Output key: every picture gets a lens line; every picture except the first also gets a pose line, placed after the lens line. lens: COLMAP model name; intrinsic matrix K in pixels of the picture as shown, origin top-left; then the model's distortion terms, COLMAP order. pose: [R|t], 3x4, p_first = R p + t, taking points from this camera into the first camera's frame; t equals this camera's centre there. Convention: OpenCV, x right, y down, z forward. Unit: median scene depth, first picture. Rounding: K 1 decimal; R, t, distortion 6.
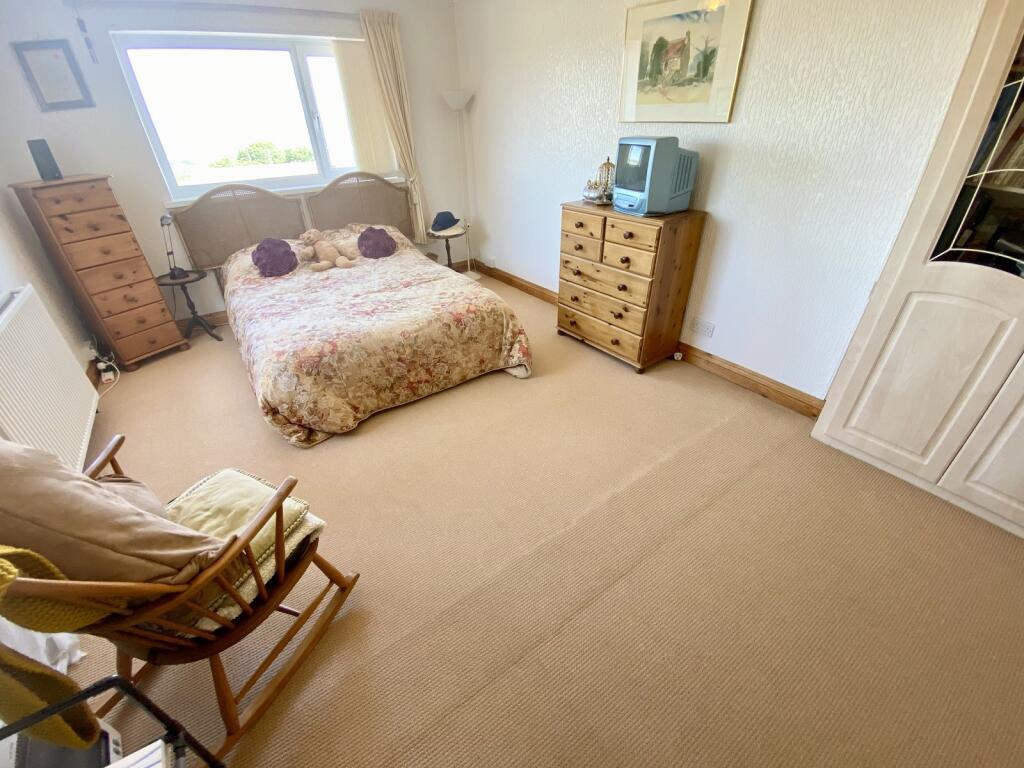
lens RADIAL K [[430.1, 0, 509.8], [0, 430.1, 387.3], [0, 0, 1]] dist [-0.001214, -0.000601]
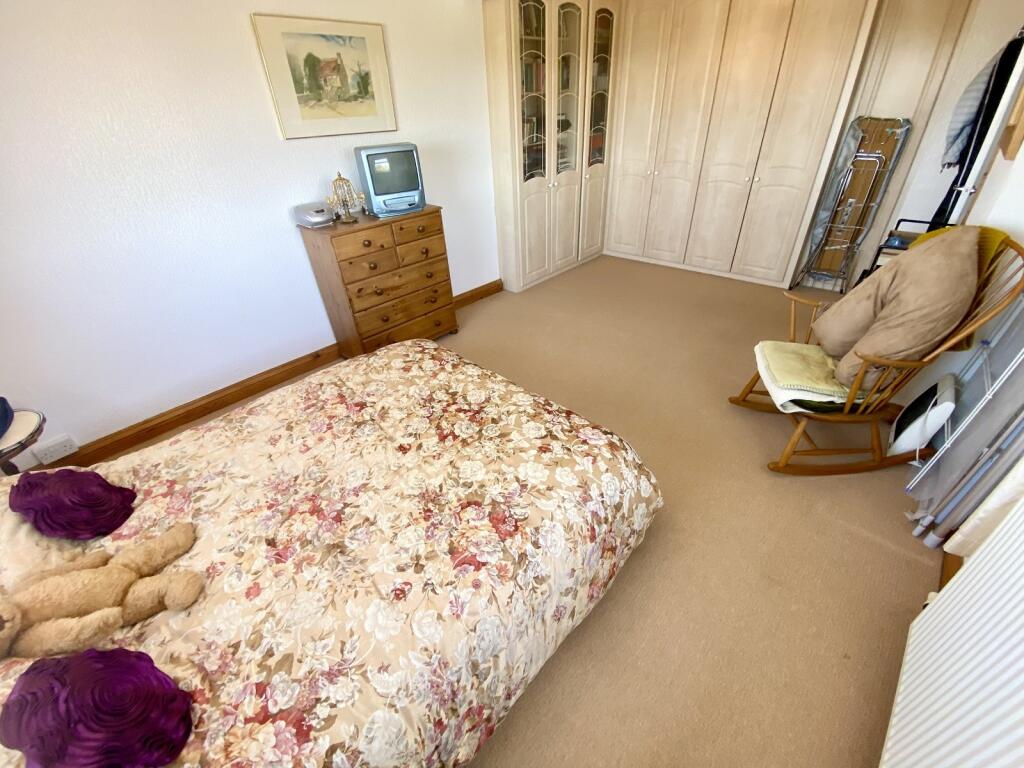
lens RADIAL K [[430.1, 0, 509.8], [0, 430.1, 387.3], [0, 0, 1]] dist [-0.001214, -0.000601]
pose [[-0.197398, -0.519039, 0.831645, -0.987327], [0.559933, 0.636646, 0.530242, -0.588830], [-0.804680, 0.570334, 0.164954, 0.905542]]
